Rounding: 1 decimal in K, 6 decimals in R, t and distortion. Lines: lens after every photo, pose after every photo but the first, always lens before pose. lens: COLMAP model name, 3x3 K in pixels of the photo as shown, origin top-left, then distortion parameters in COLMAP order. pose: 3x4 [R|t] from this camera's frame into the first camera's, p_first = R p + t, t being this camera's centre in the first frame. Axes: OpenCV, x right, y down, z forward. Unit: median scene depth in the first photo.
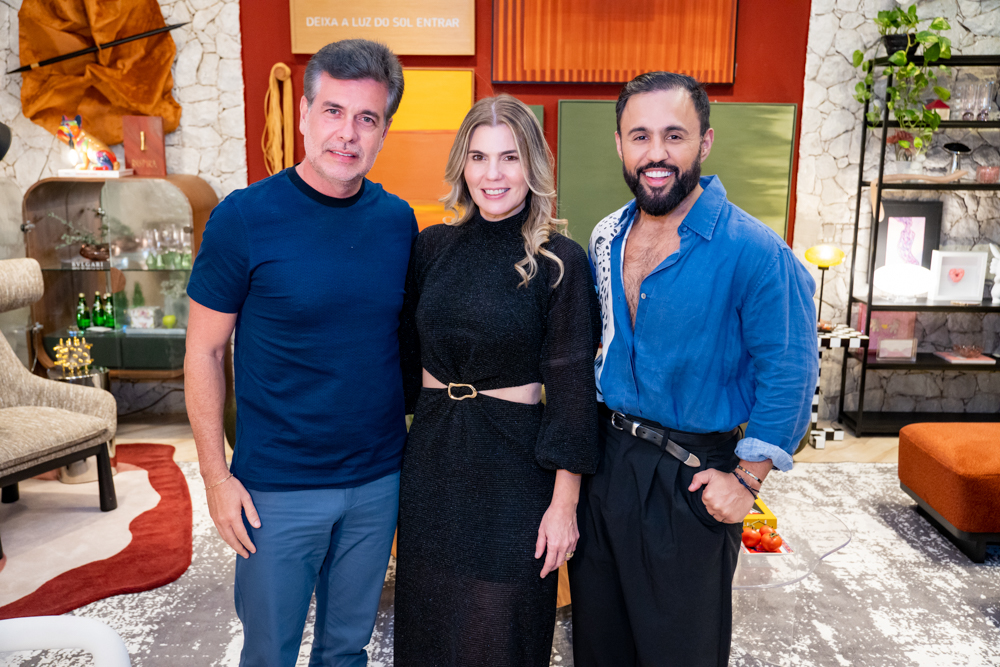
lens RADIAL K [[1005.1, 0, 500.0], [0, 1005.1, 333.5], [0, 0, 1]] dist [-0.011547, 0.183769]
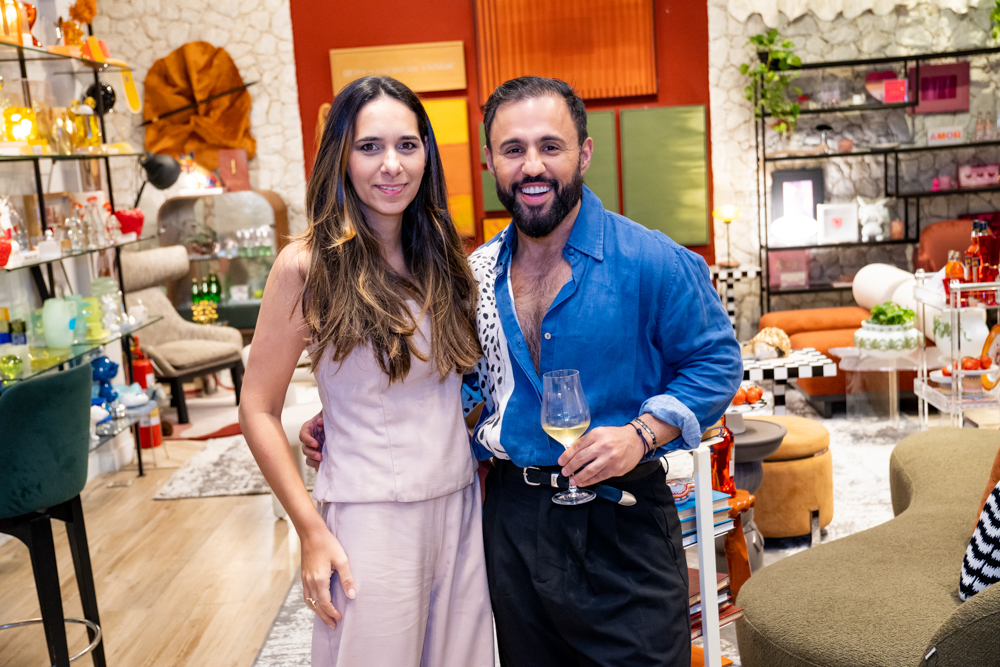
lens RADIAL K [[1360.2, 0, 500.0], [0, 1360.2, 333.5], [0, 0, 1]] dist [0.183437, 0.098286]
pose [[0.996529, -0.067330, -0.048957, 0.091472], [0.064408, 0.996178, -0.059008, 0.173178], [0.052743, 0.055650, 0.997056, -0.856770]]
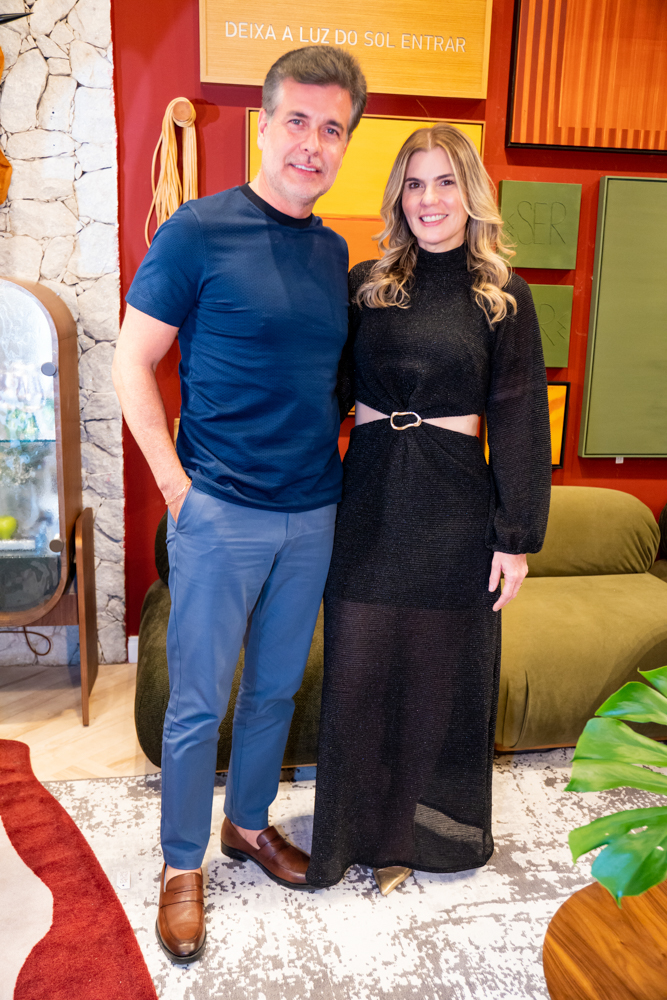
lens RADIAL K [[925.2, 0, 333.5], [0, 925.2, 500.0], [0, 0, 1]] dist [-0.006889, 0.098777]
pose [[0.988108, -0.018143, 0.152689, -0.218922], [0.015463, 0.999705, 0.018718, -0.034608], [-0.152984, -0.016135, 0.988097, 0.430190]]
